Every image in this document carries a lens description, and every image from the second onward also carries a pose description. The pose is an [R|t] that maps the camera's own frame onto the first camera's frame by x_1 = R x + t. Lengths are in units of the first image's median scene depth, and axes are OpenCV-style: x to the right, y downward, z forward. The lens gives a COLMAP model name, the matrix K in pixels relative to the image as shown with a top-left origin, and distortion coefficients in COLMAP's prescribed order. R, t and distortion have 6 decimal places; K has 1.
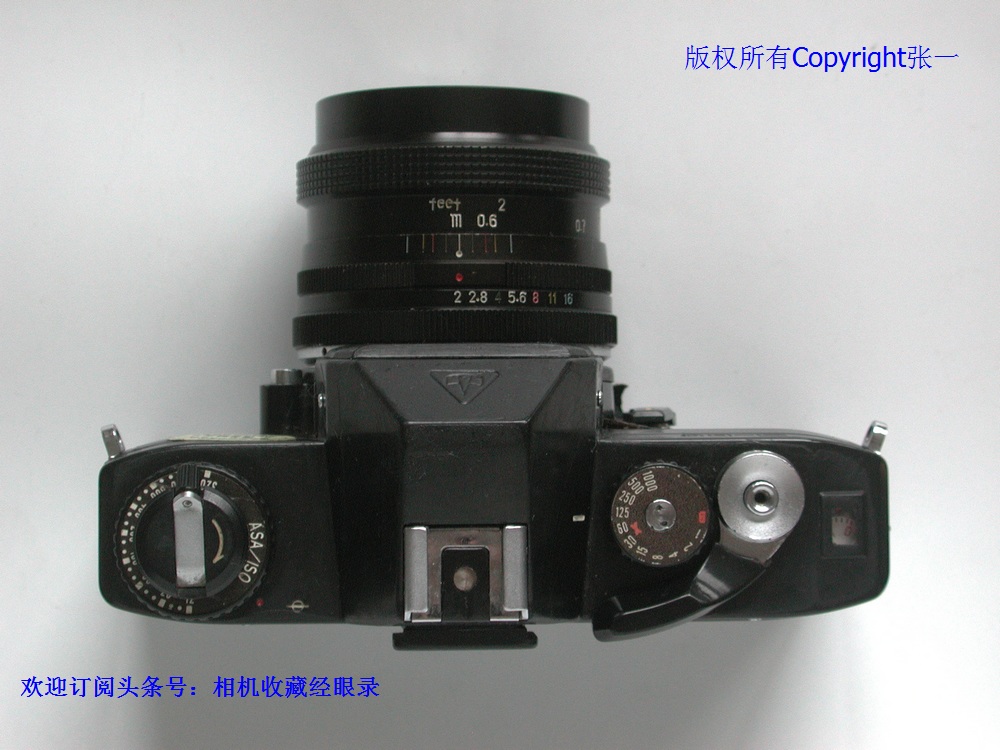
lens RADIAL K [[2416.6, 0, 498.6], [0, 2416.6, 374.6], [0, 0, 1]] dist [0.165903, 0.000000]
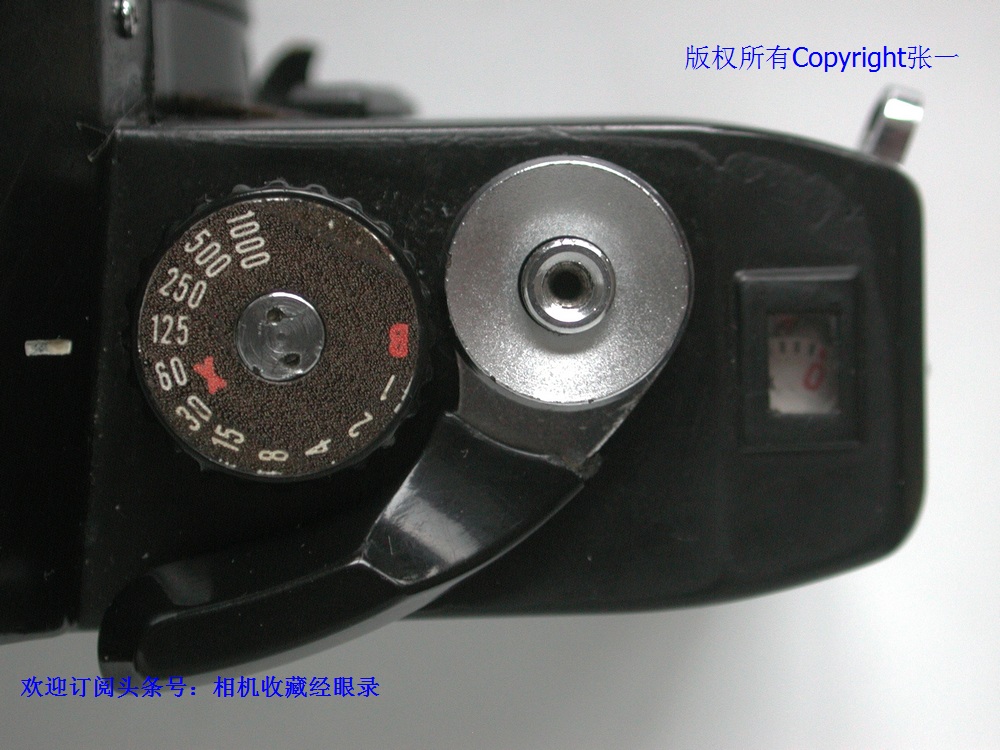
lens RADIAL K [[2607.5, 0, 502.0], [0, 2607.5, 373.6], [0, 0, 1]] dist [0.322051, 0.000000]
pose [[0.999948, -0.010075, 0.001747, 0.098067], [0.009967, 0.998512, 0.053611, 0.043185], [-0.002285, -0.053591, 0.998560, 0.616246]]
